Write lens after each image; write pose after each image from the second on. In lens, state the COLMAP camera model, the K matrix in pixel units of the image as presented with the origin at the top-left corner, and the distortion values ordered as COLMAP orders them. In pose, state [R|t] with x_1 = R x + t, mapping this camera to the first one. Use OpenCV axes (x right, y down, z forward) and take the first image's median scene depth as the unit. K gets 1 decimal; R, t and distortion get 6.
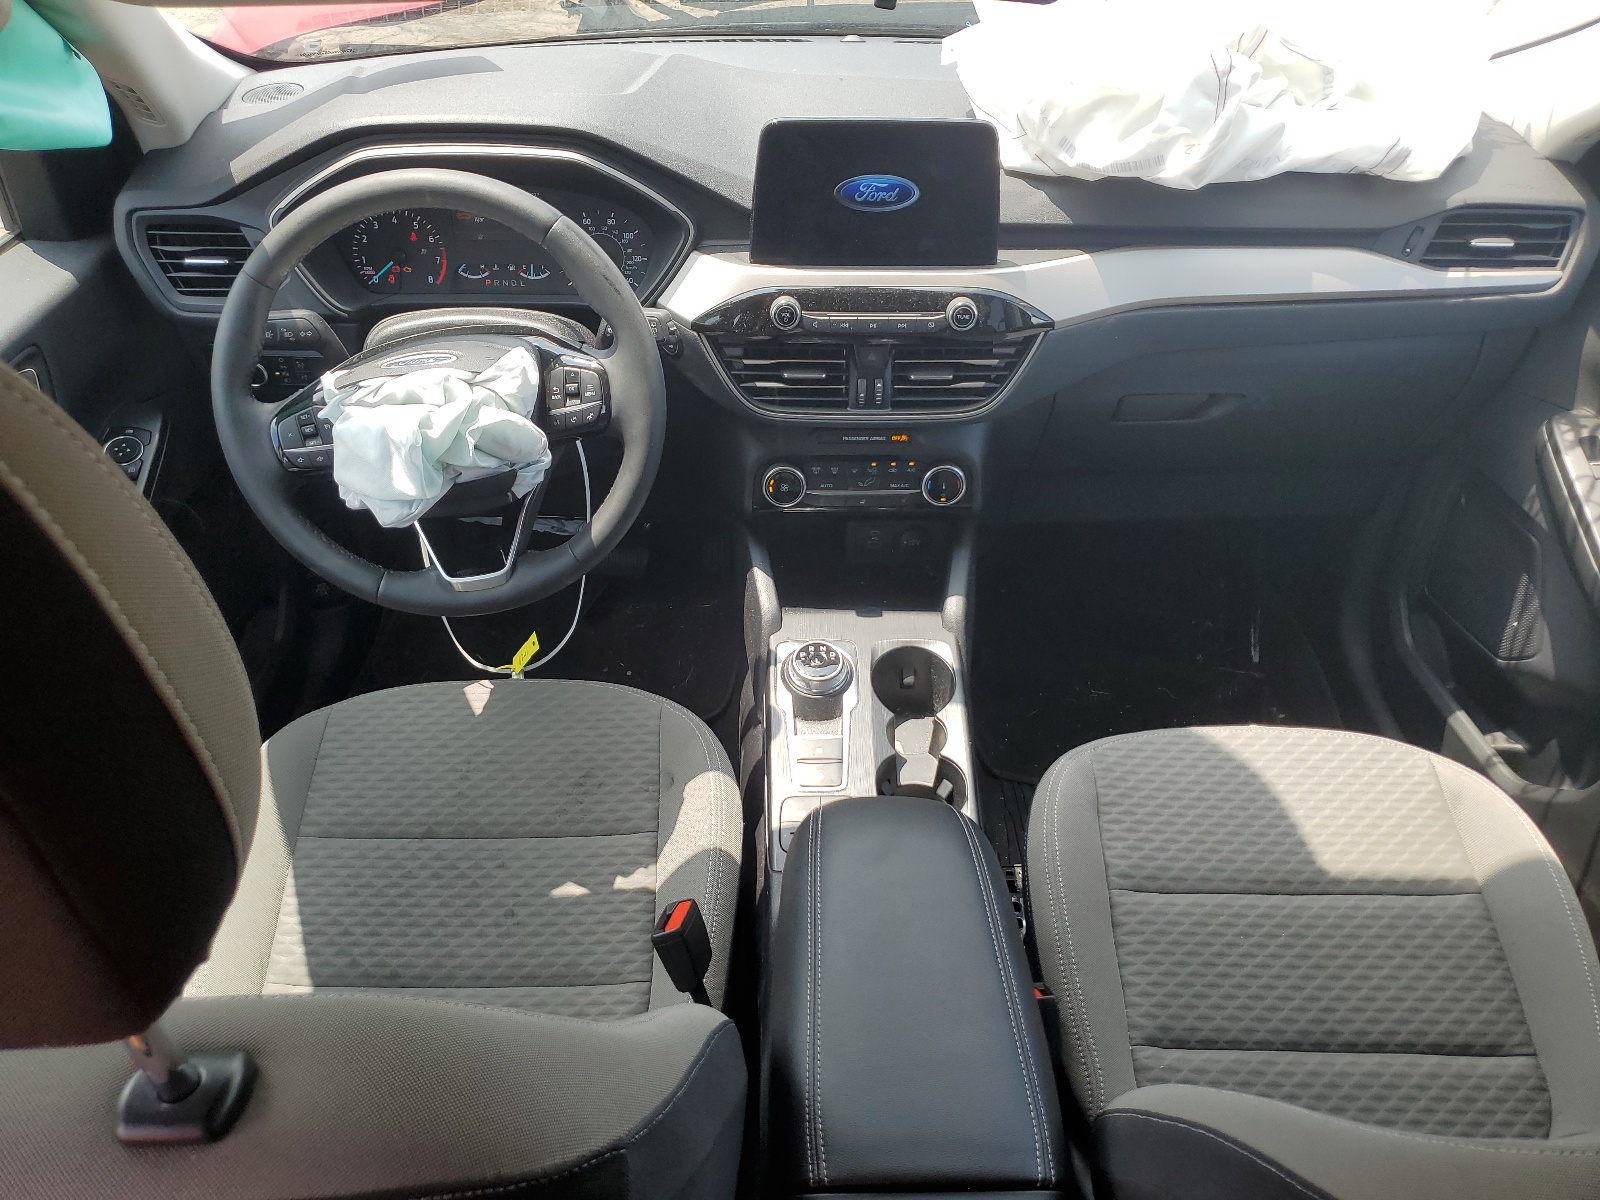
lens RADIAL K [[1225.4, 0, 800.4], [0, 1225.4, 596.8], [0, 0, 1]] dist [-0.001837, 0.000049]
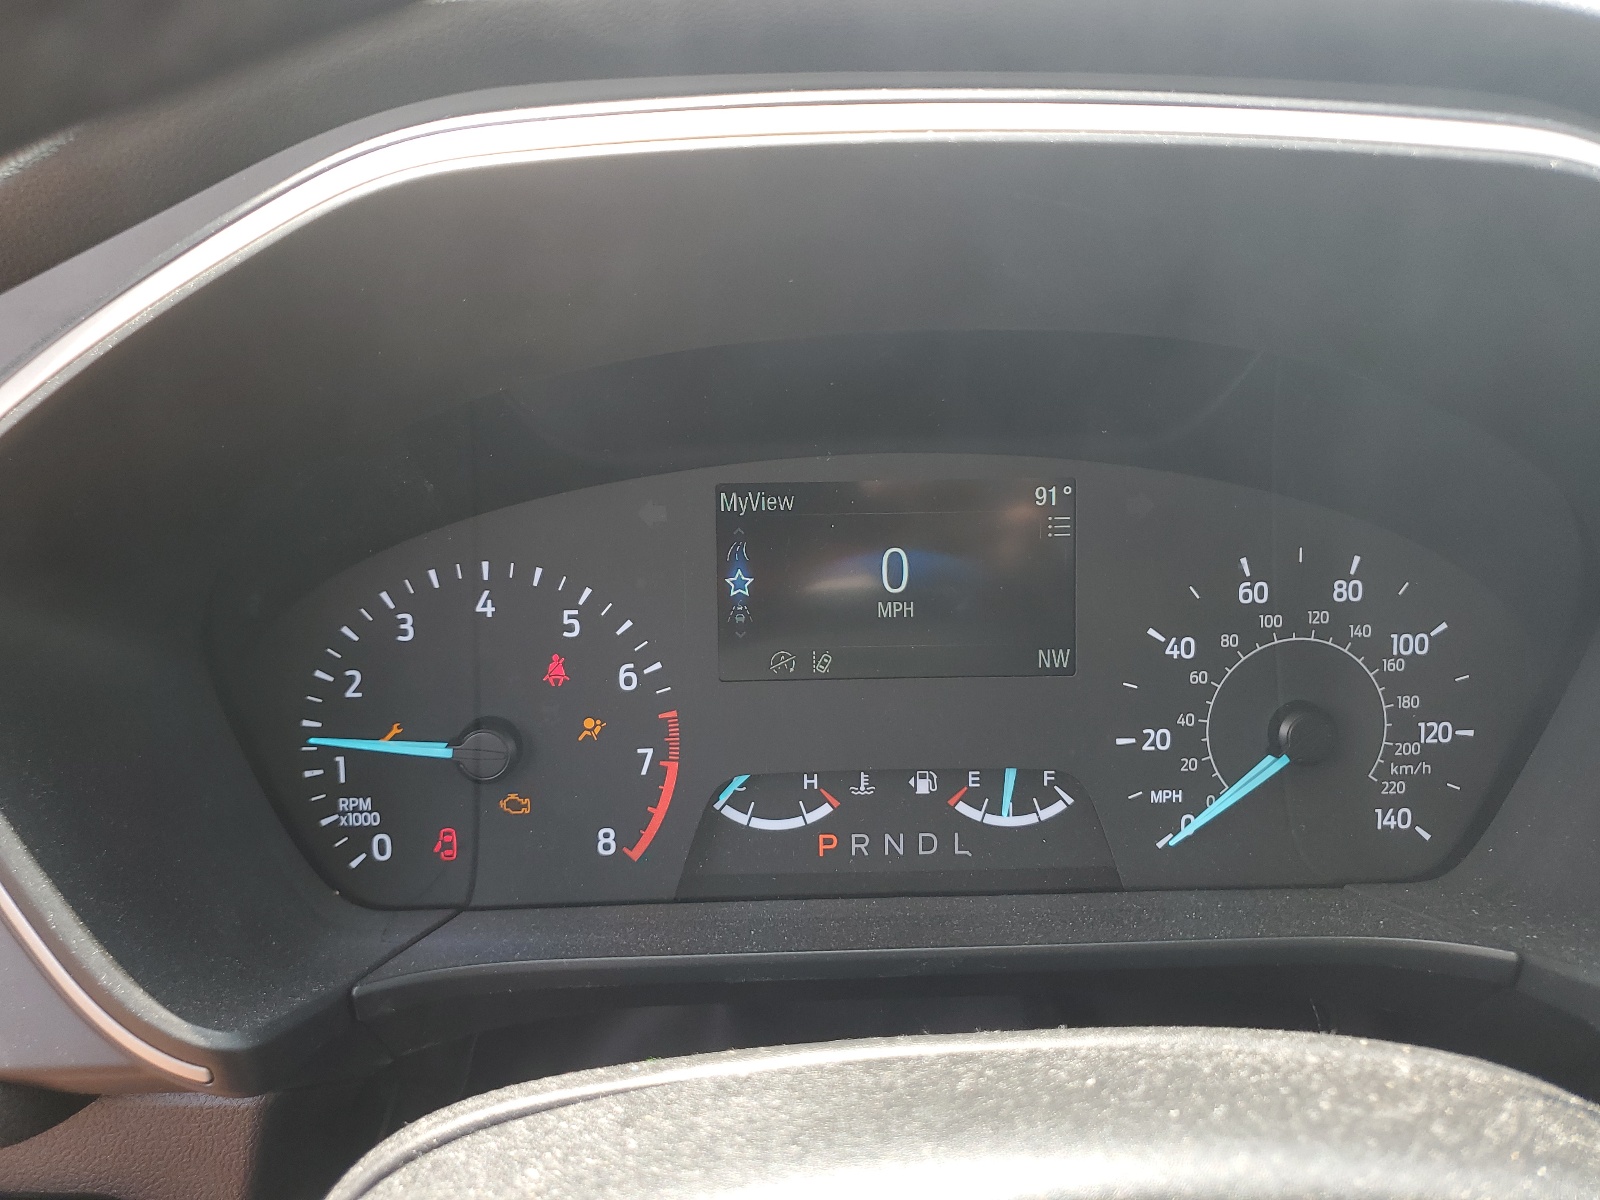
lens RADIAL K [[1225.4, 0, 798.0], [0, 1225.4, 599.3], [0, 0, 1]] dist [-0.001837, 0.000049]
pose [[0.999247, -0.027100, 0.027779, -0.271093], [0.036240, 0.907666, -0.418125, -0.200758], [-0.013883, 0.418817, 0.907965, 0.763825]]
